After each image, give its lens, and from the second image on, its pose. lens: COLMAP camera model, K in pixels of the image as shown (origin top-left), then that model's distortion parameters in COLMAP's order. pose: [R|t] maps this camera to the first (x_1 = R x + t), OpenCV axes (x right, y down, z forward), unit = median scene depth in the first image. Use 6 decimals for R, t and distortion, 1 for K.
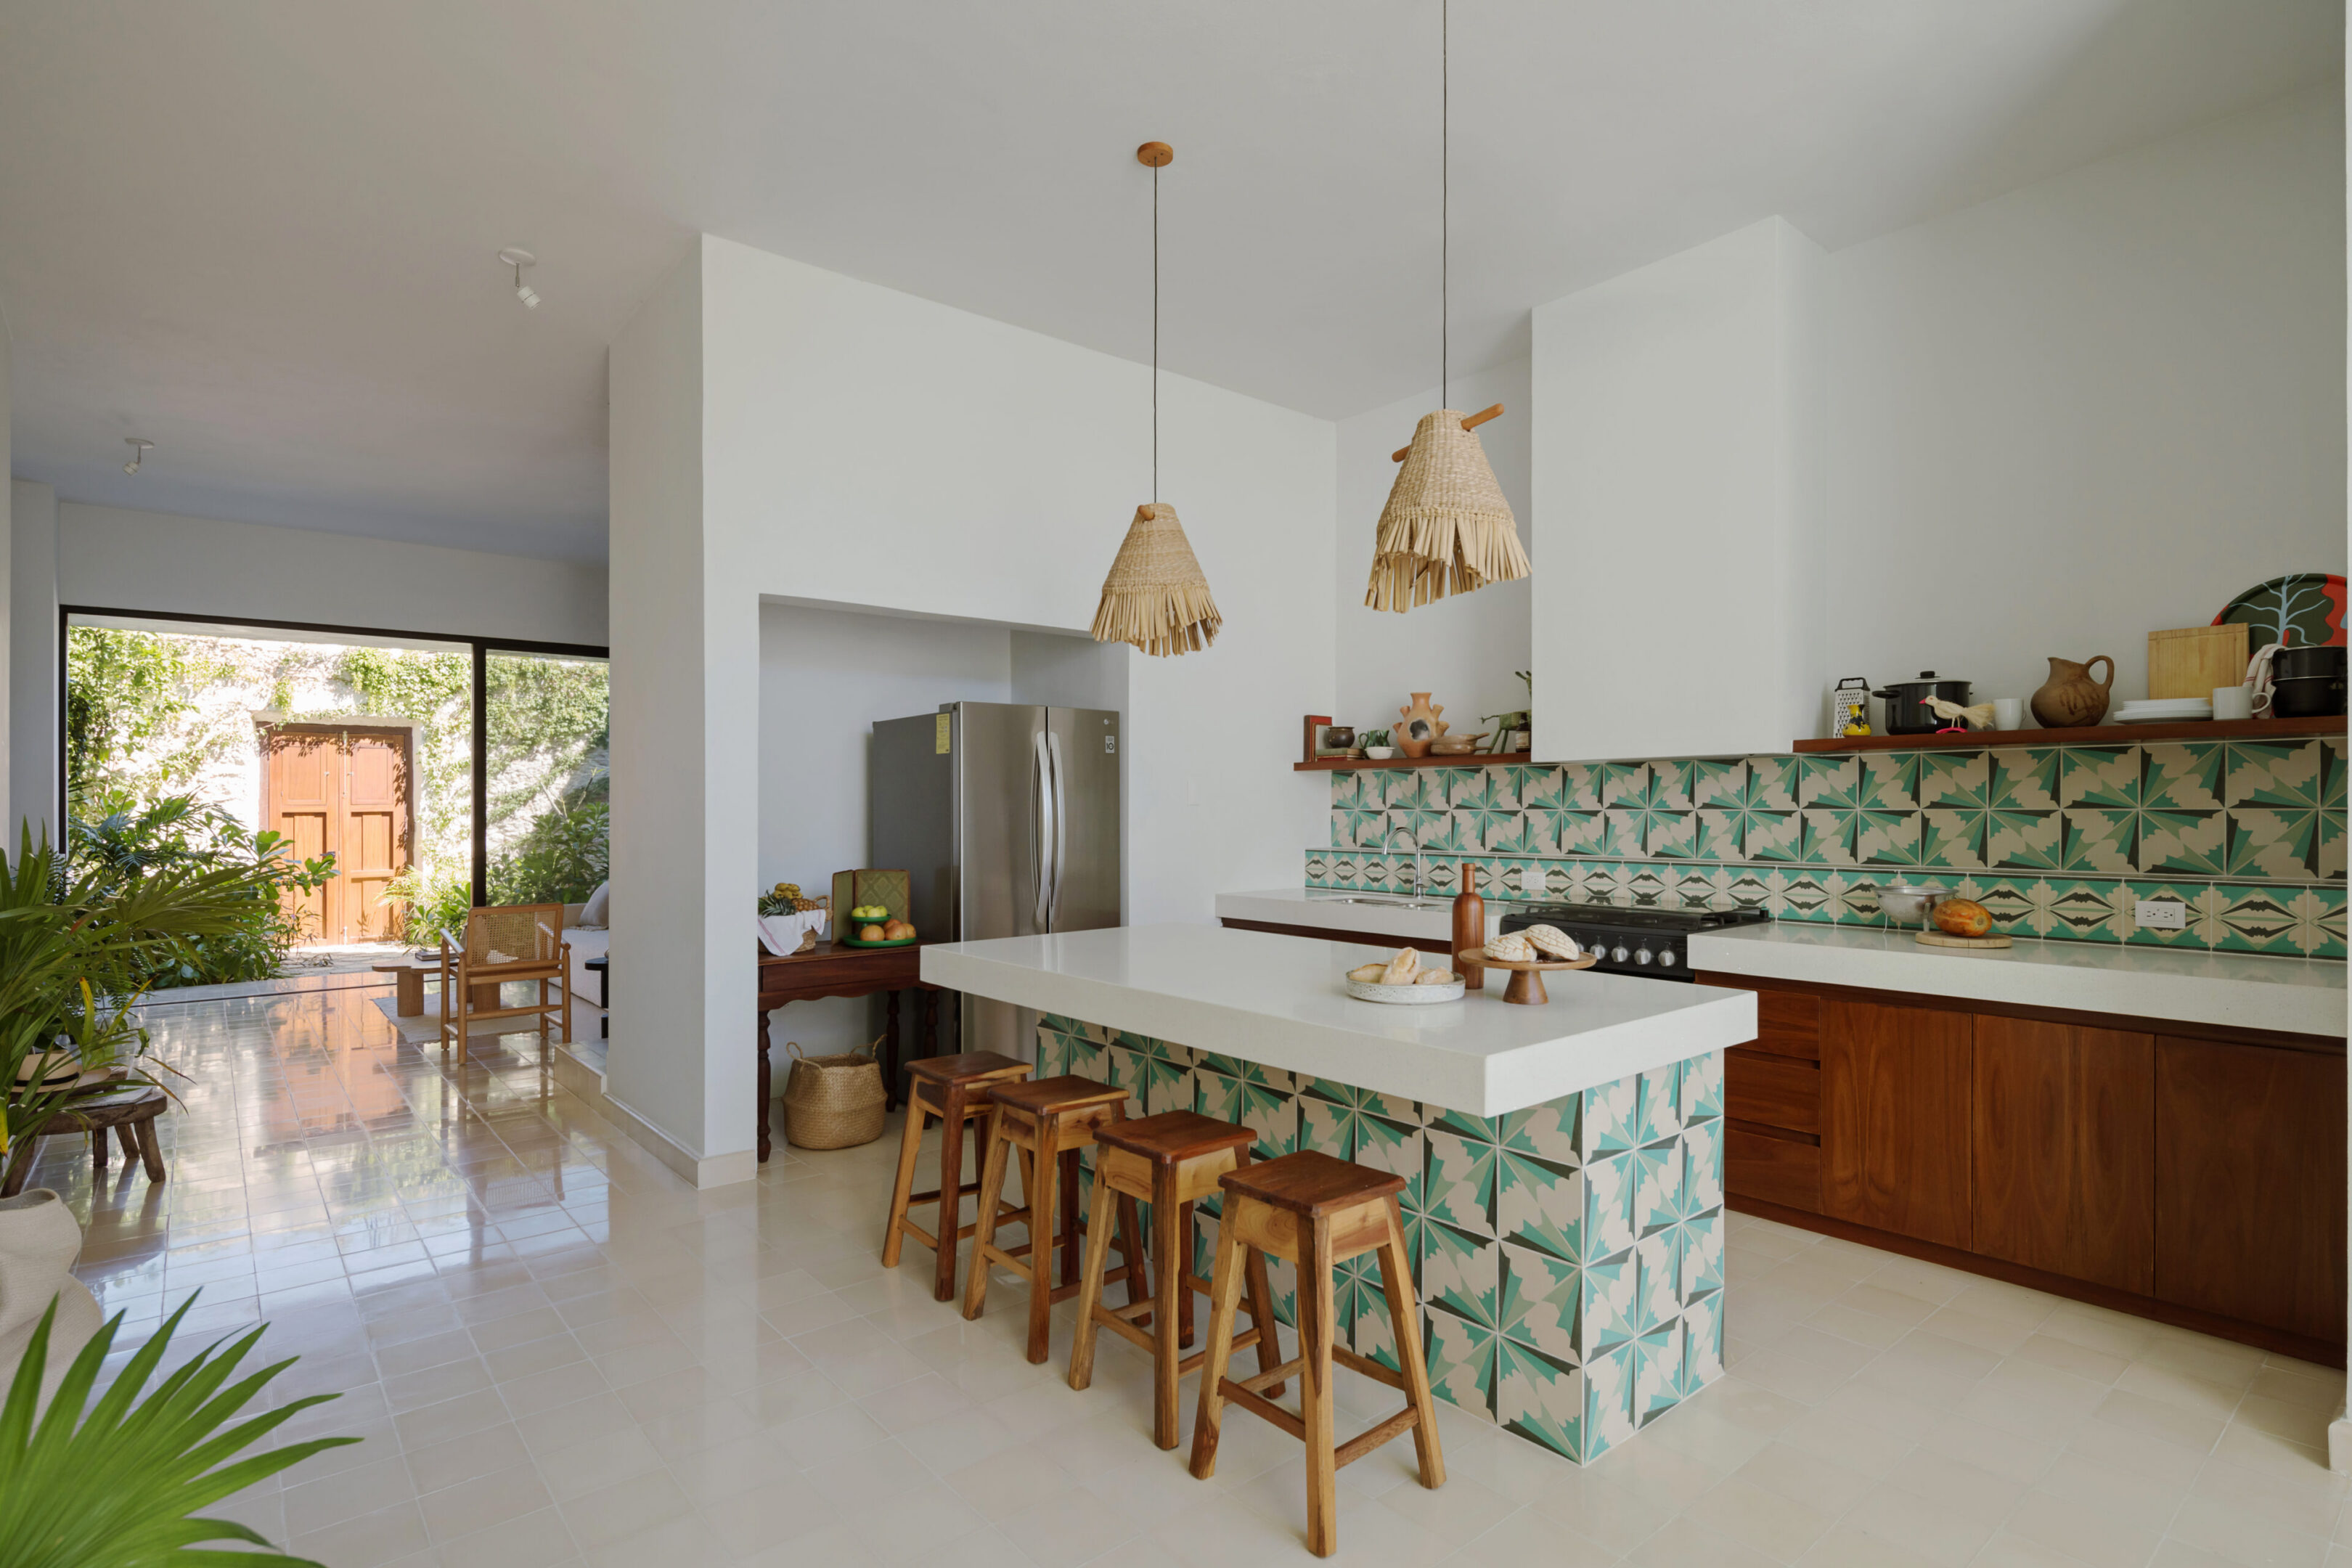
lens RADIAL K [[1148.3, 0, 1155.2], [0, 1148.3, 806.3], [0, 0, 1]] dist [0.001078, -0.000449]
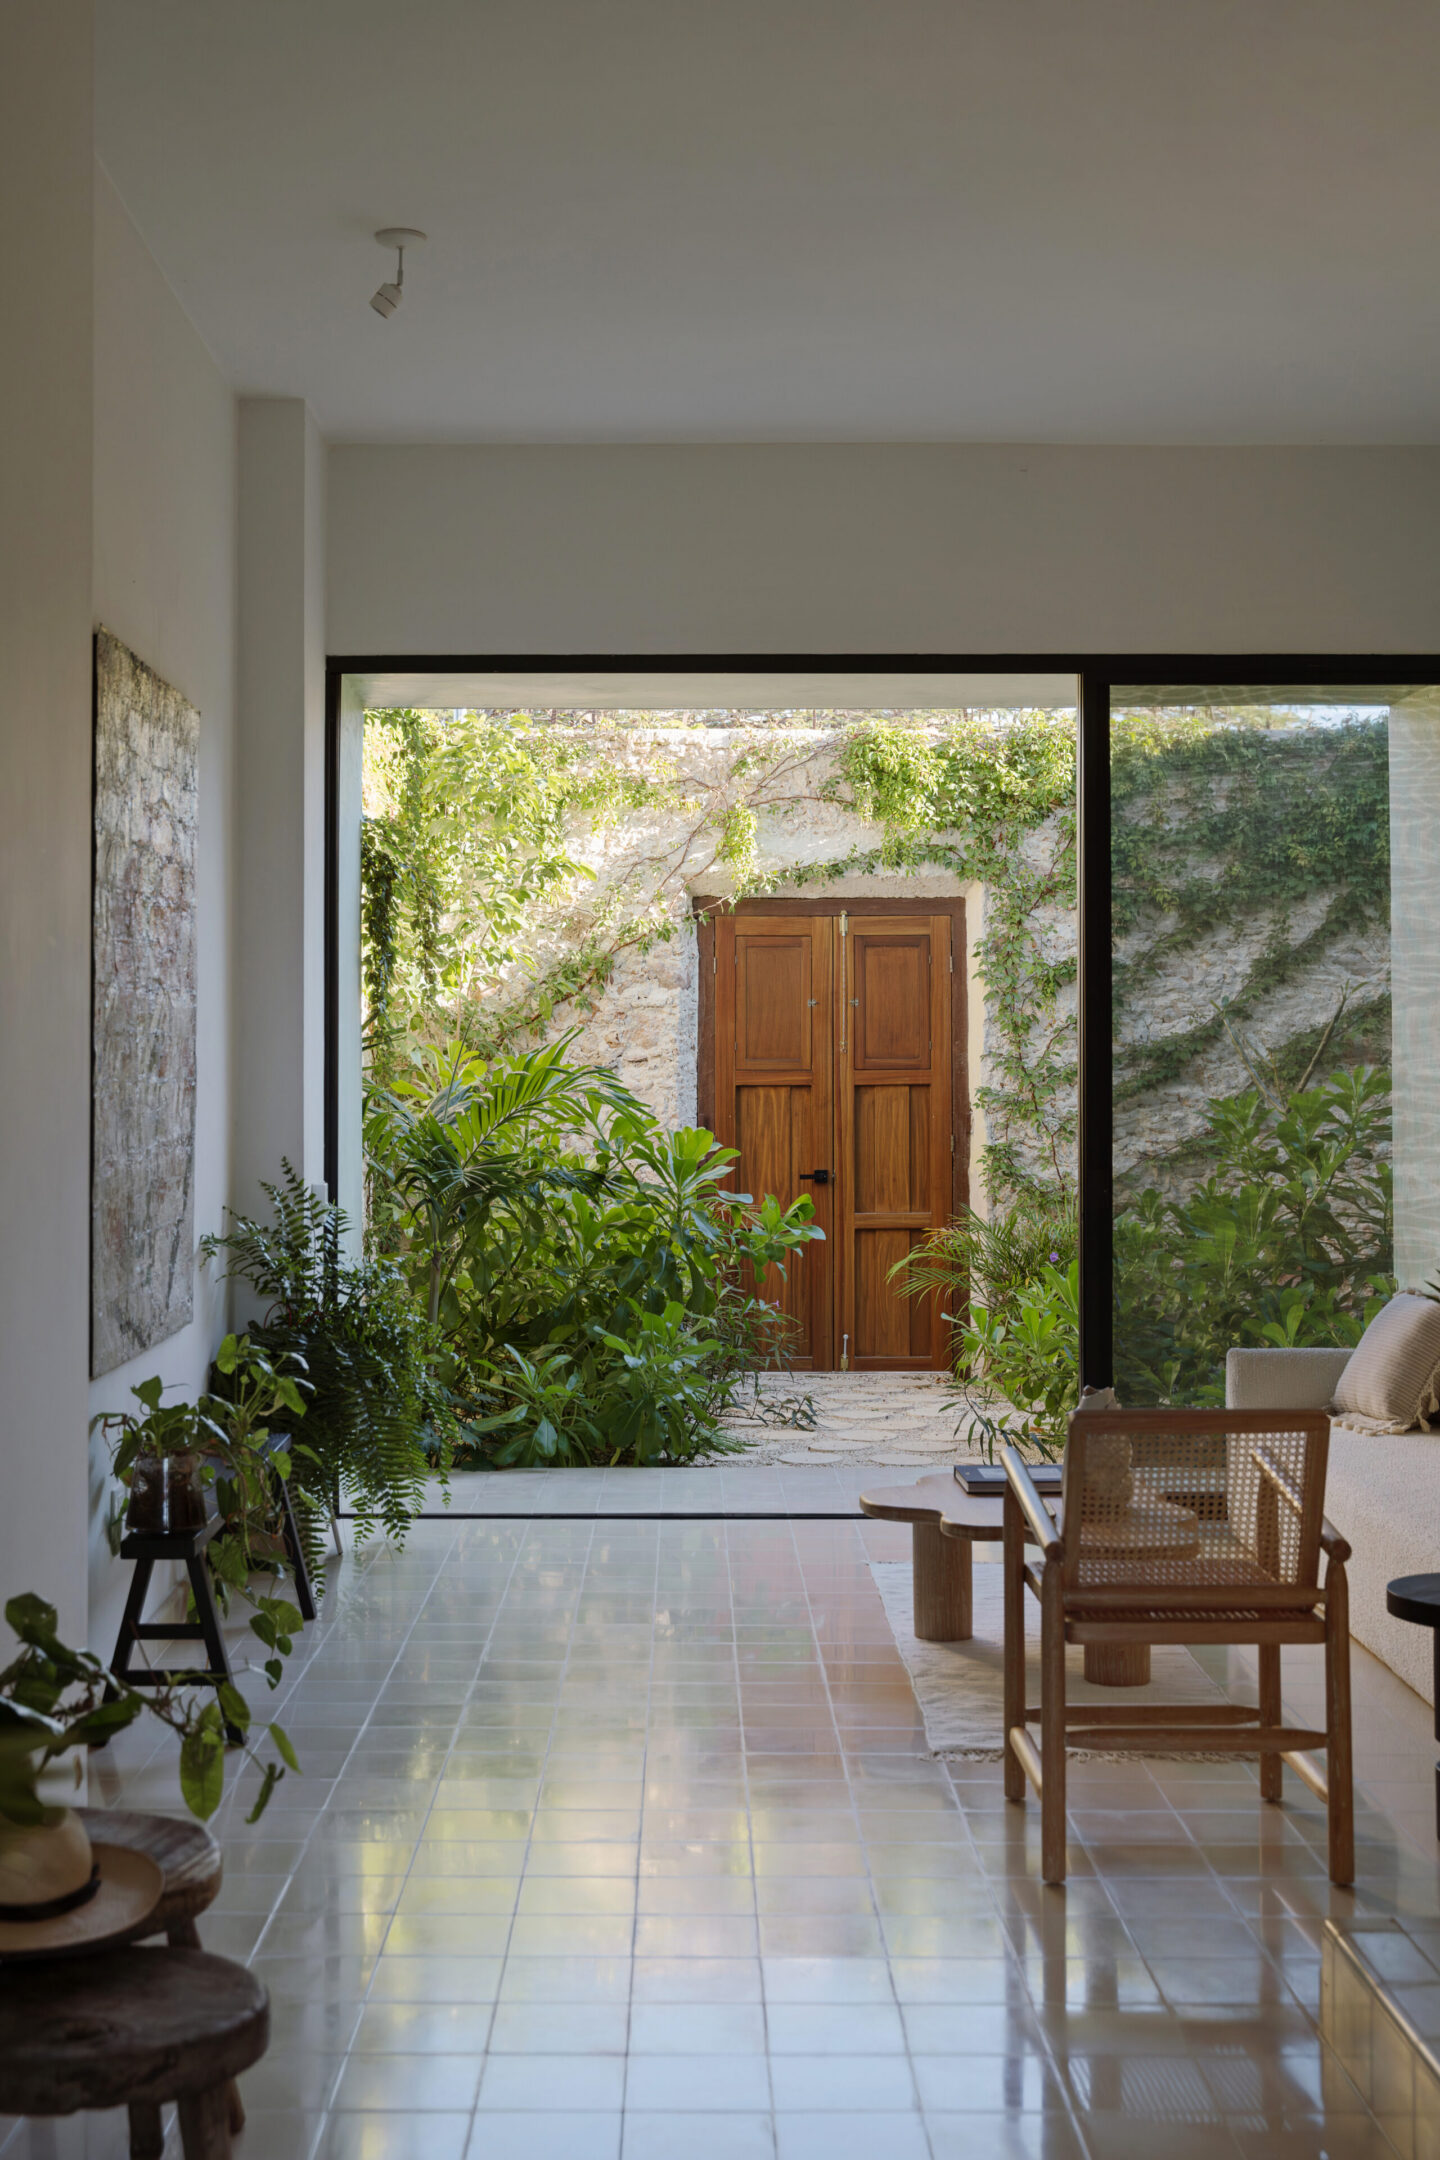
lens RADIAL K [[2521.4, 0, 718.9], [0, 2521.4, 1005.4], [0, 0, 1]] dist [-0.017315, -0.017591]
pose [[0.778410, -0.009435, -0.627685, -0.226780], [-0.002870, 0.999823, -0.018588, -0.016367], [0.627750, 0.016271, 0.778245, 0.380962]]
